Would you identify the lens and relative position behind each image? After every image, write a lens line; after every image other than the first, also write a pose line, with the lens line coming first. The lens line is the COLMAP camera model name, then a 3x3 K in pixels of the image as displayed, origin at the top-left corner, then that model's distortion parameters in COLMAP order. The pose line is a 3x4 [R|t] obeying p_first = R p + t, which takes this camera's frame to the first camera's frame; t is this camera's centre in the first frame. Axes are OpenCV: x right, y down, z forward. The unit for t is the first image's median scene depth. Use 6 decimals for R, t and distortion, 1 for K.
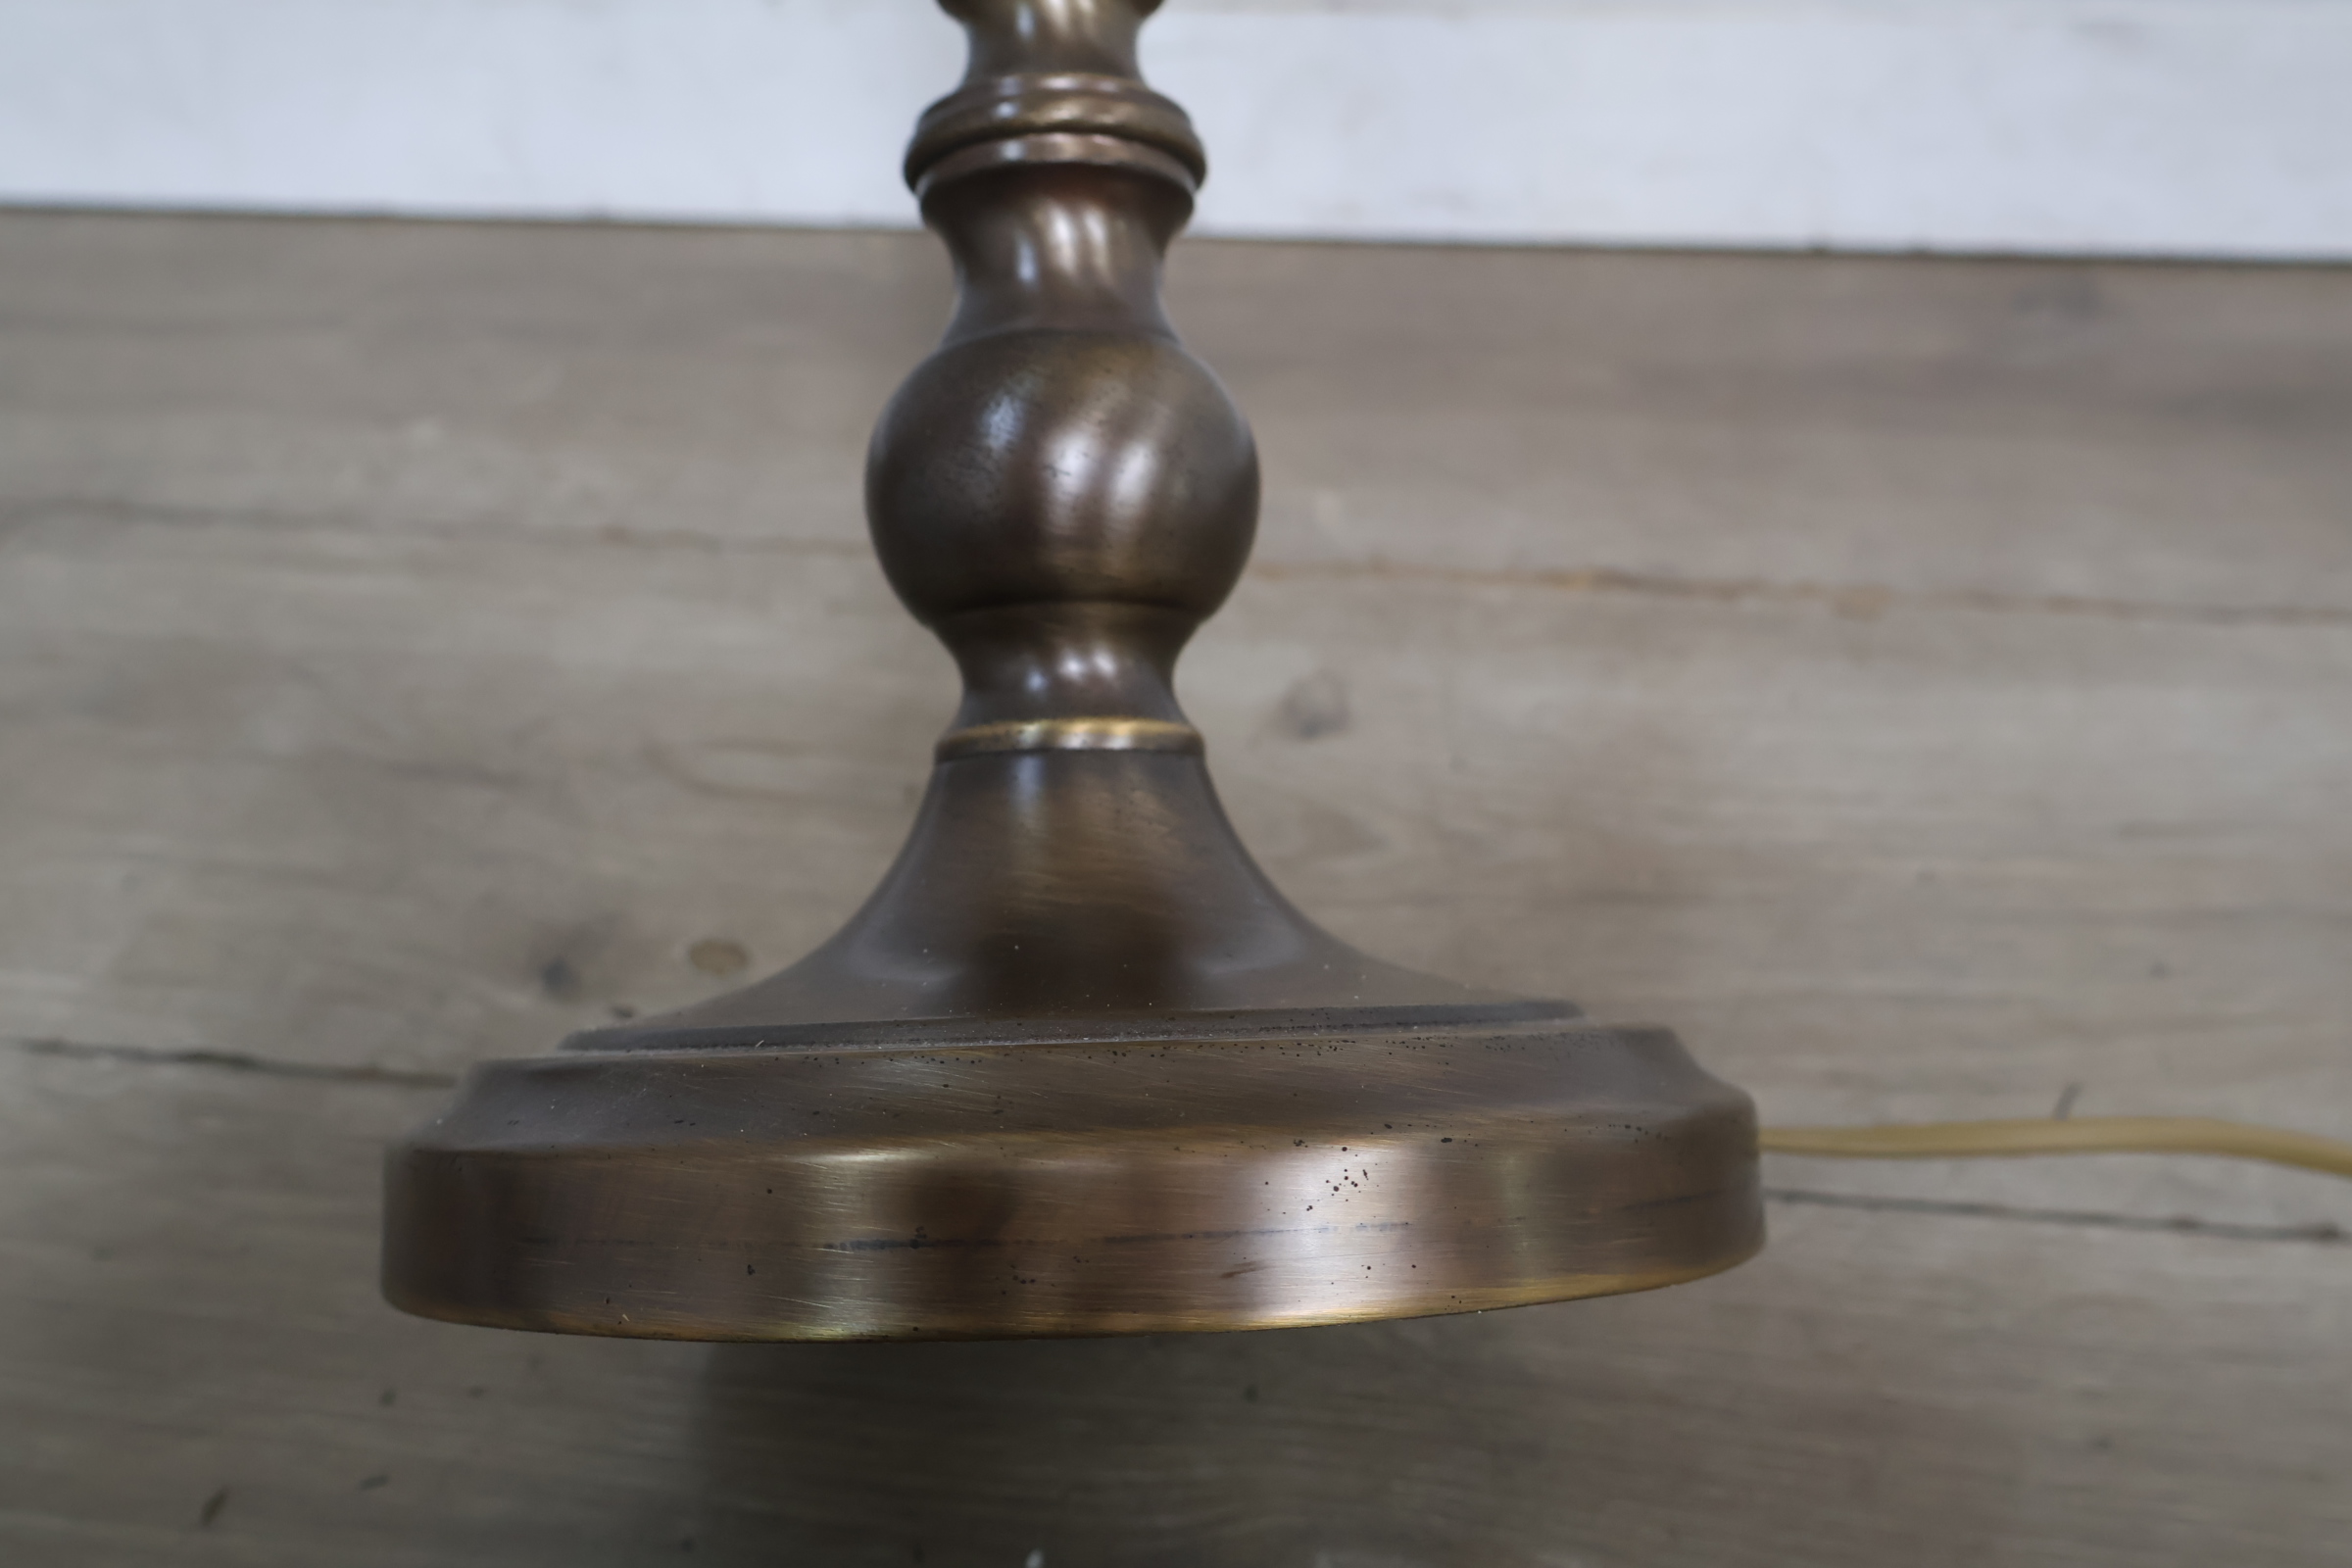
lens RADIAL K [[2380.4, 0, 1172.8], [0, 2380.4, 804.7], [0, 0, 1]] dist [0.006256, 0.000000]
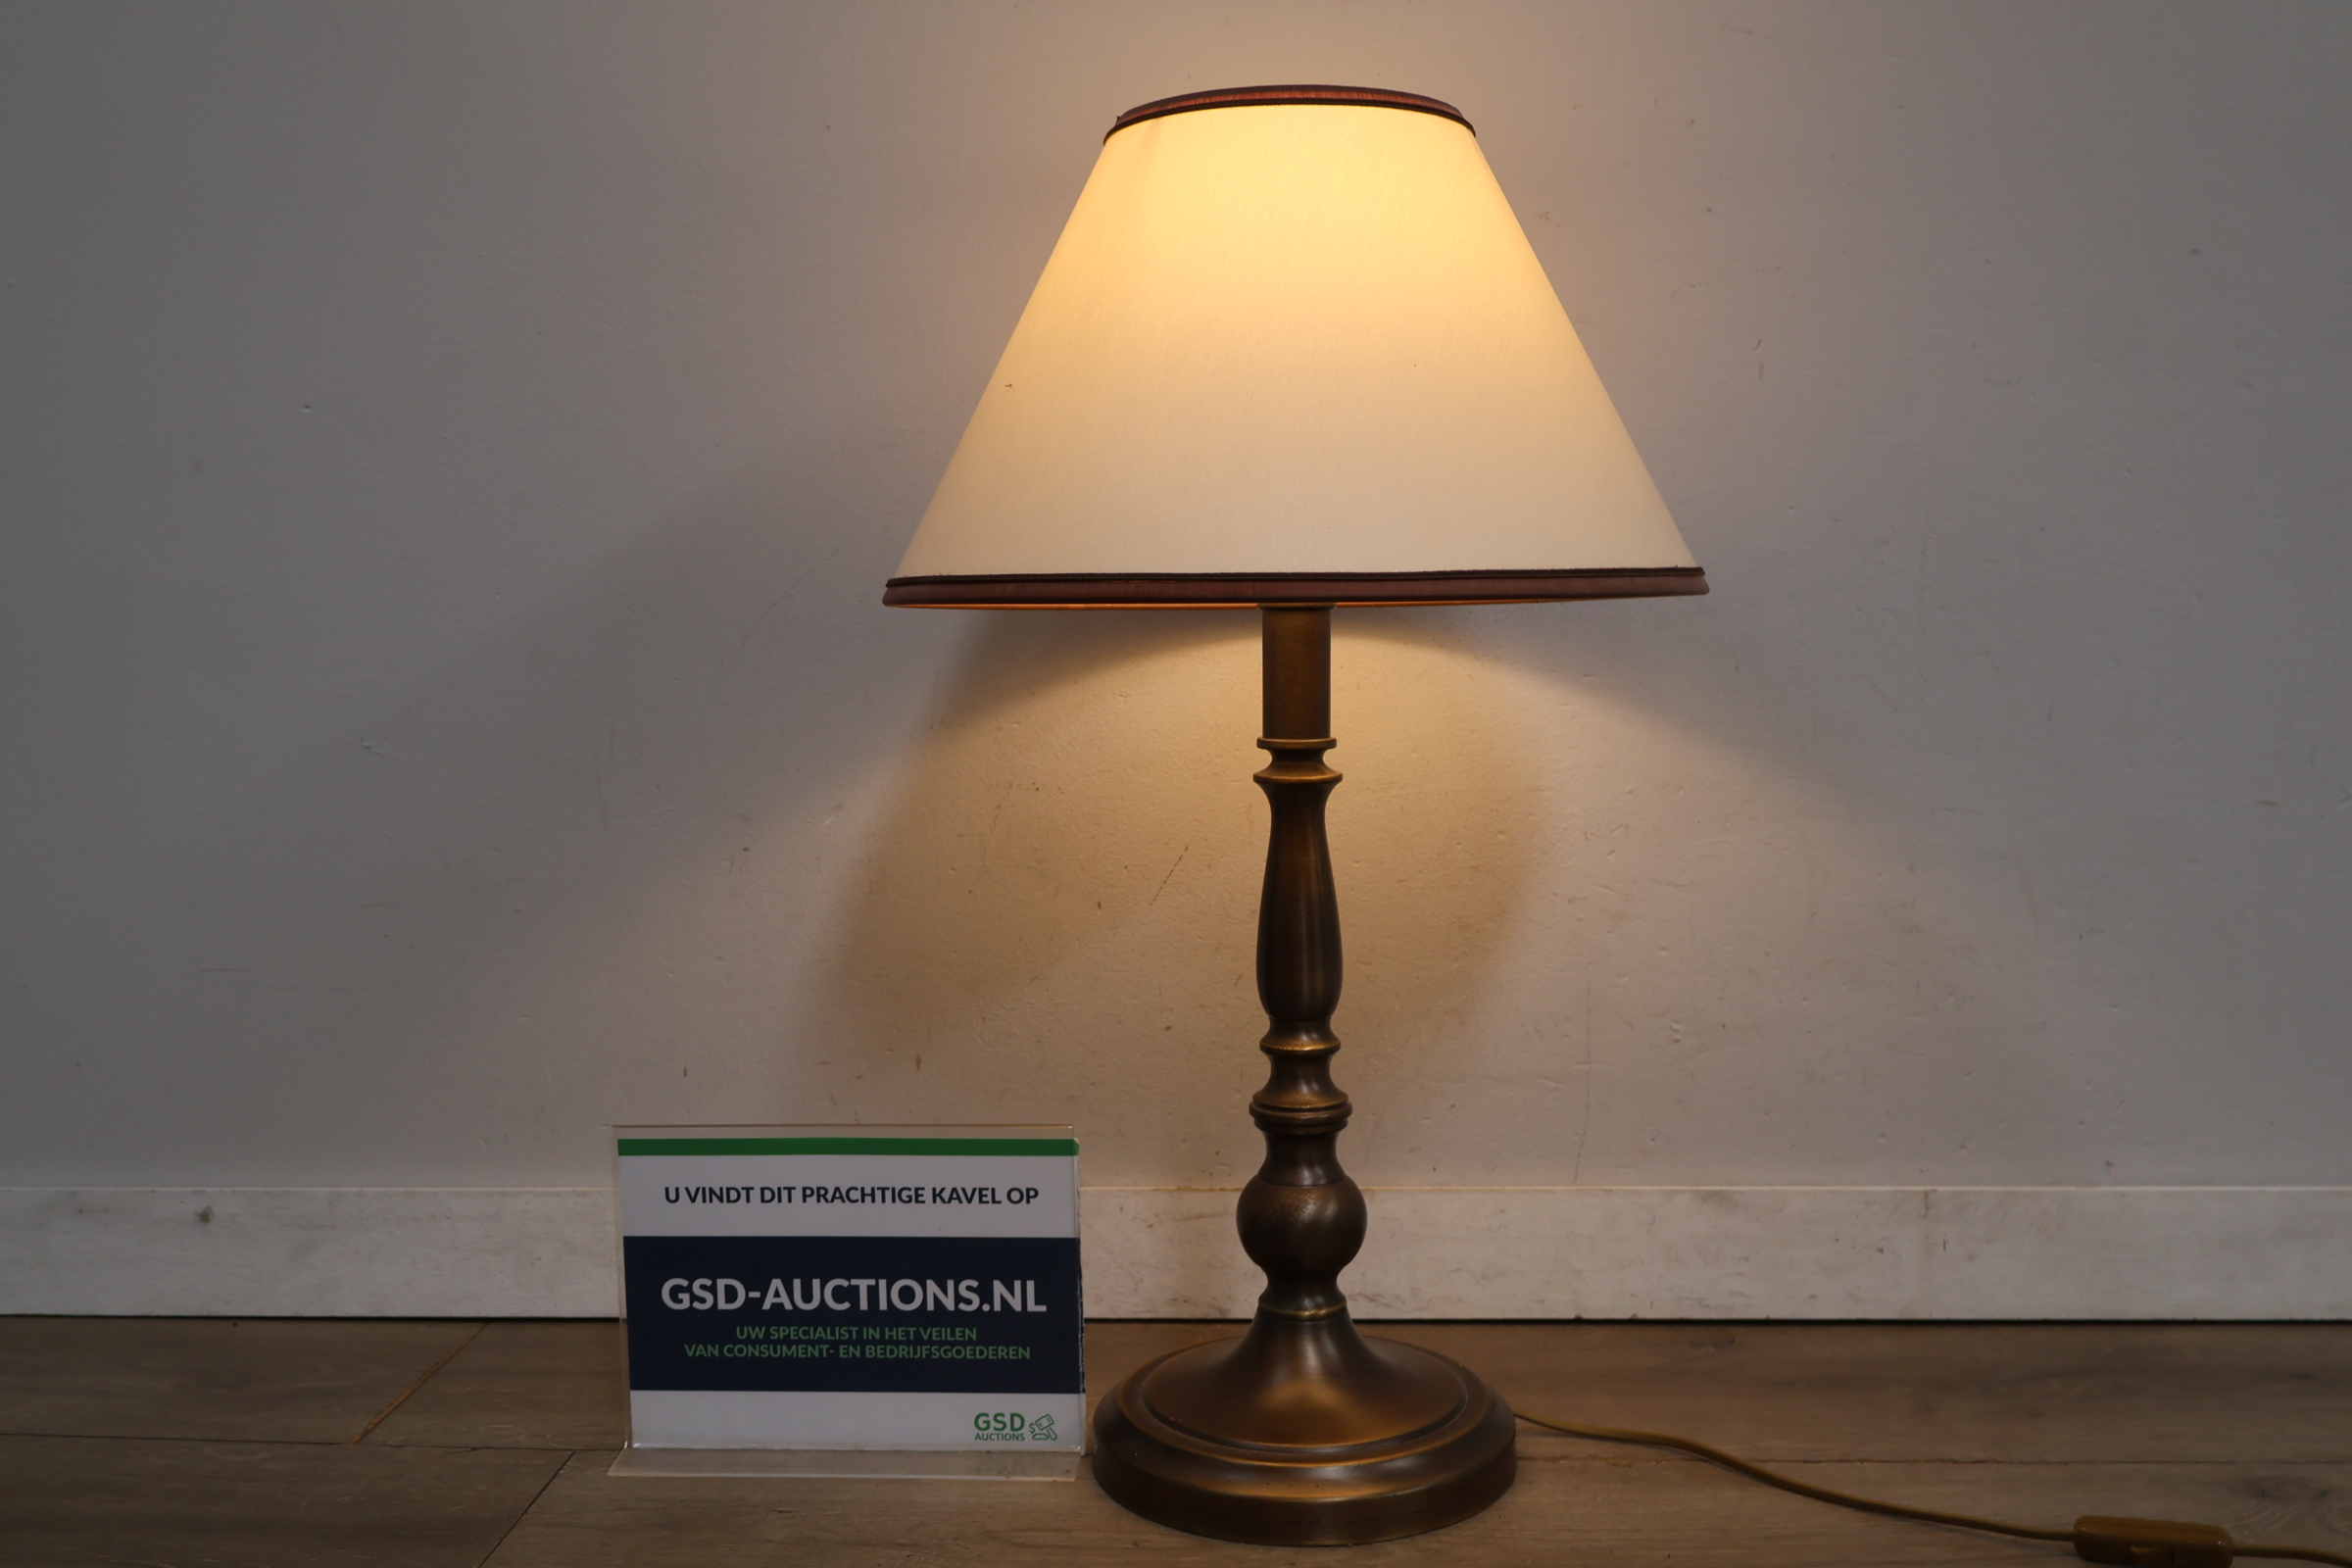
lens RADIAL K [[2380.4, 0, 1167.3], [0, 2380.4, 795.7], [0, 0, 1]] dist [0.006256, 0.000000]
pose [[0.996175, 0.014699, 0.086135, -0.222606], [0.034534, 0.839271, -0.542616, 0.452297], [-0.080267, 0.543515, 0.835553, -0.770446]]
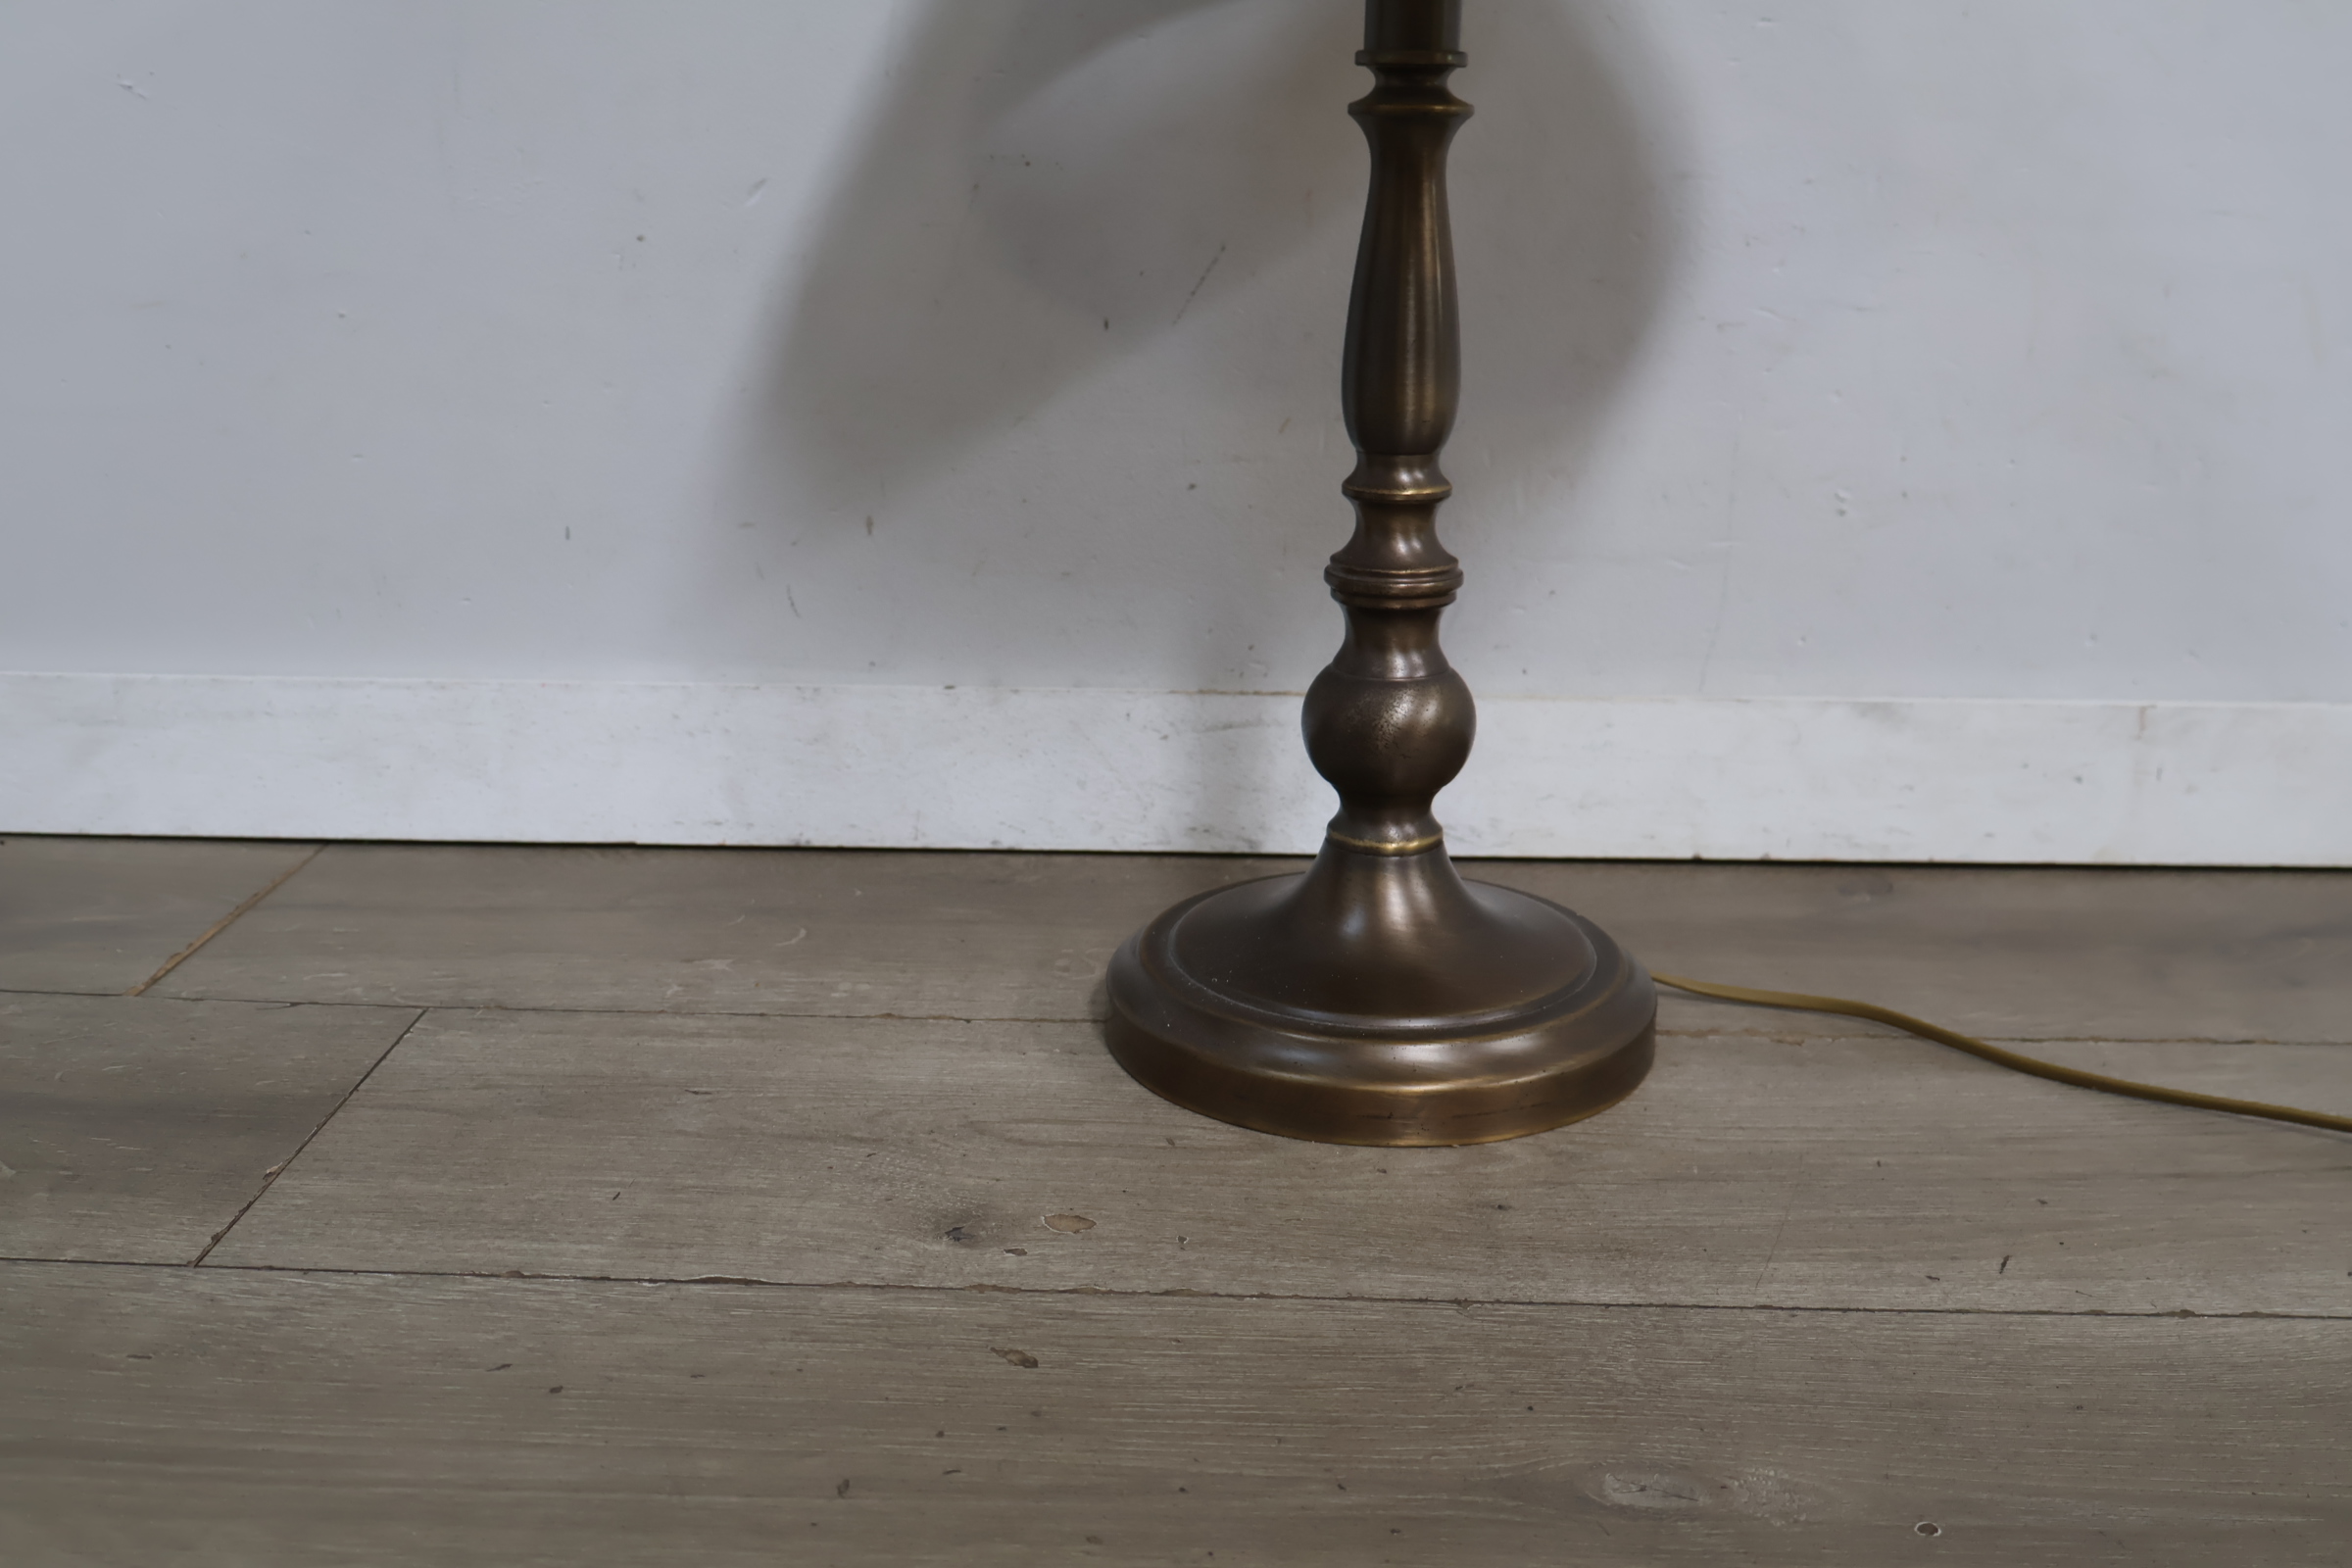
lens RADIAL K [[2380.4, 0, 1175.1], [0, 2380.4, 771.8], [0, 0, 1]] dist [0.006256, 0.000000]
pose [[0.992387, 0.013189, 0.122448, -0.246915], [0.034930, 0.923280, -0.382537, 0.290454], [-0.118099, 0.383902, 0.915790, -0.324914]]
